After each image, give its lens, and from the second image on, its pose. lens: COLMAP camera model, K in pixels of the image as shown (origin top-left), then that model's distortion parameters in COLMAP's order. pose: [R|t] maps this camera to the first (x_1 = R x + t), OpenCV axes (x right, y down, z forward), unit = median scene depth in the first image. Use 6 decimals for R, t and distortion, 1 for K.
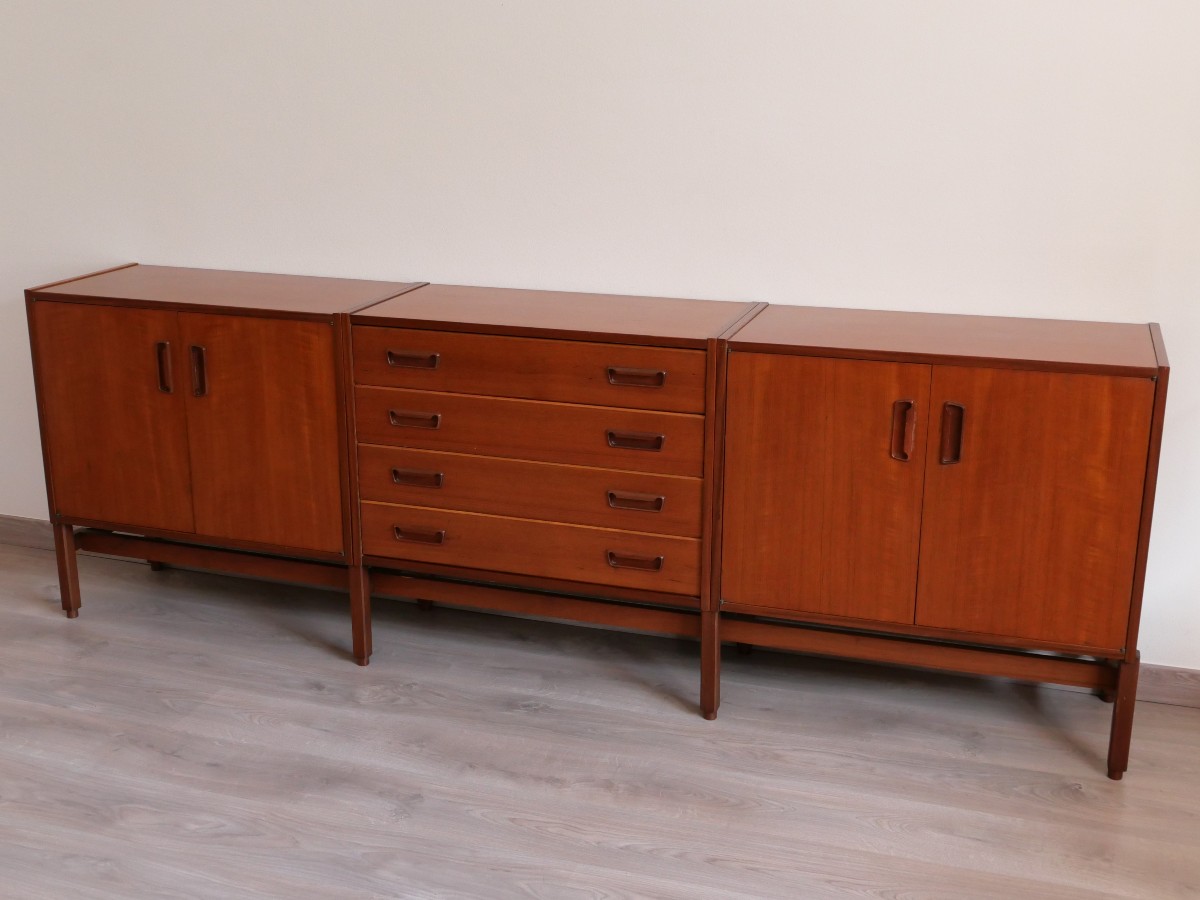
lens RADIAL K [[1354.5, 0, 578.8], [0, 1354.5, 463.8], [0, 0, 1]] dist [-0.015494, 0.000000]
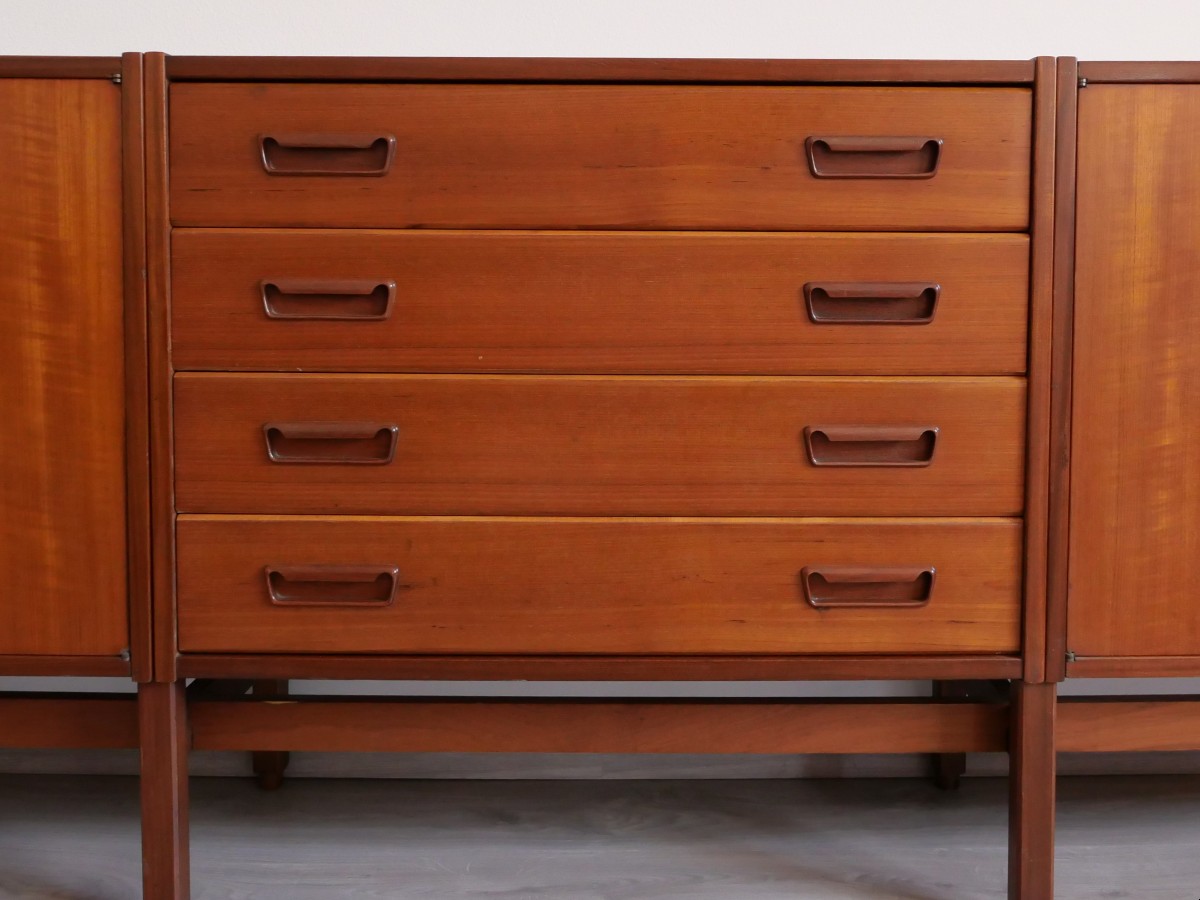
lens RADIAL K [[1324.1, 0, 652.4], [0, 1324.1, 304.2], [0, 0, 1]] dist [-0.033785, 0.000000]
pose [[0.944132, -0.014502, 0.329249, -0.167828], [0.091872, 0.971010, -0.220677, 0.071640], [-0.316504, 0.238597, 0.918094, 0.613590]]
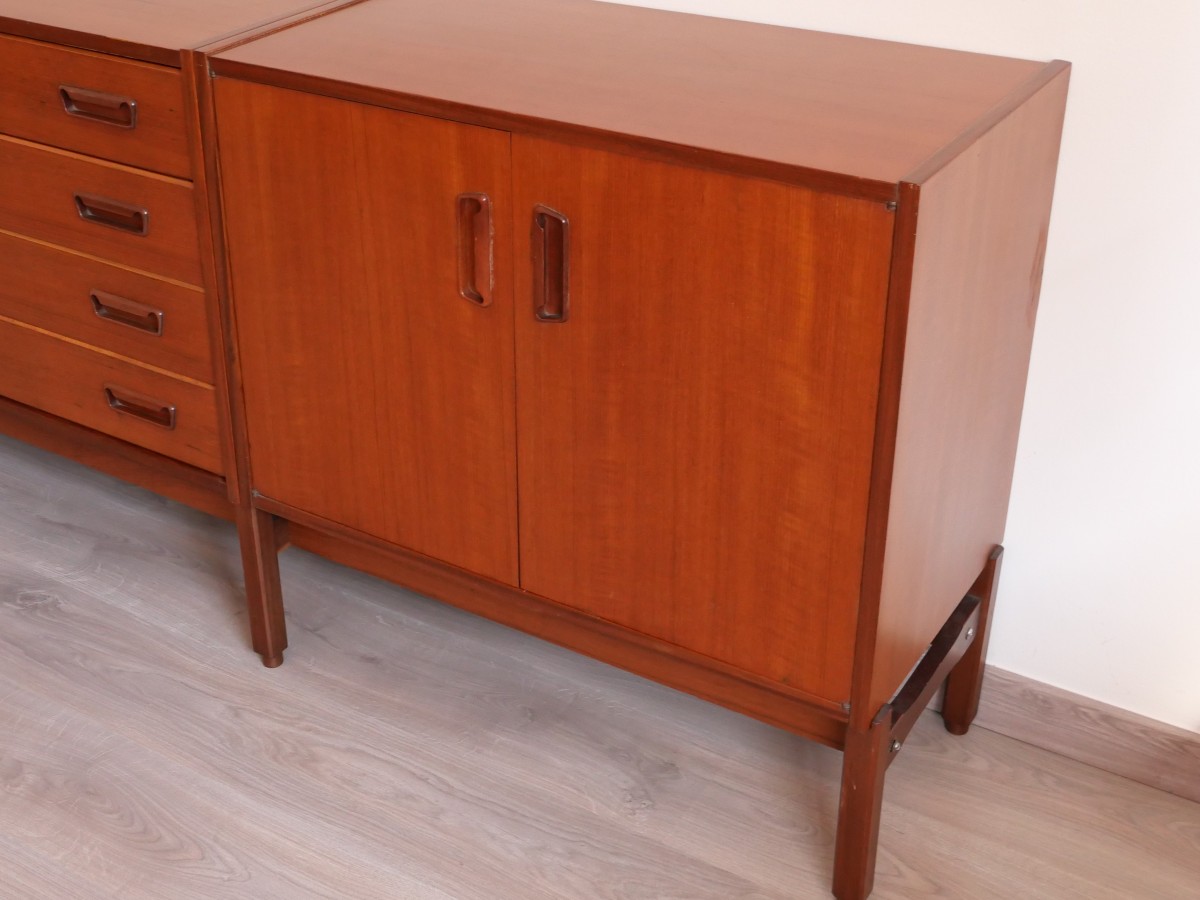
lens RADIAL K [[1606.0, 0, 510.3], [0, 1606.0, 376.0], [0, 0, 1]] dist [-0.014794, 0.000000]
pose [[0.968087, 0.103805, -0.228106, 0.369490], [-0.061804, 0.980960, 0.184111, -0.085679], [0.242875, -0.164137, 0.956071, 0.360402]]
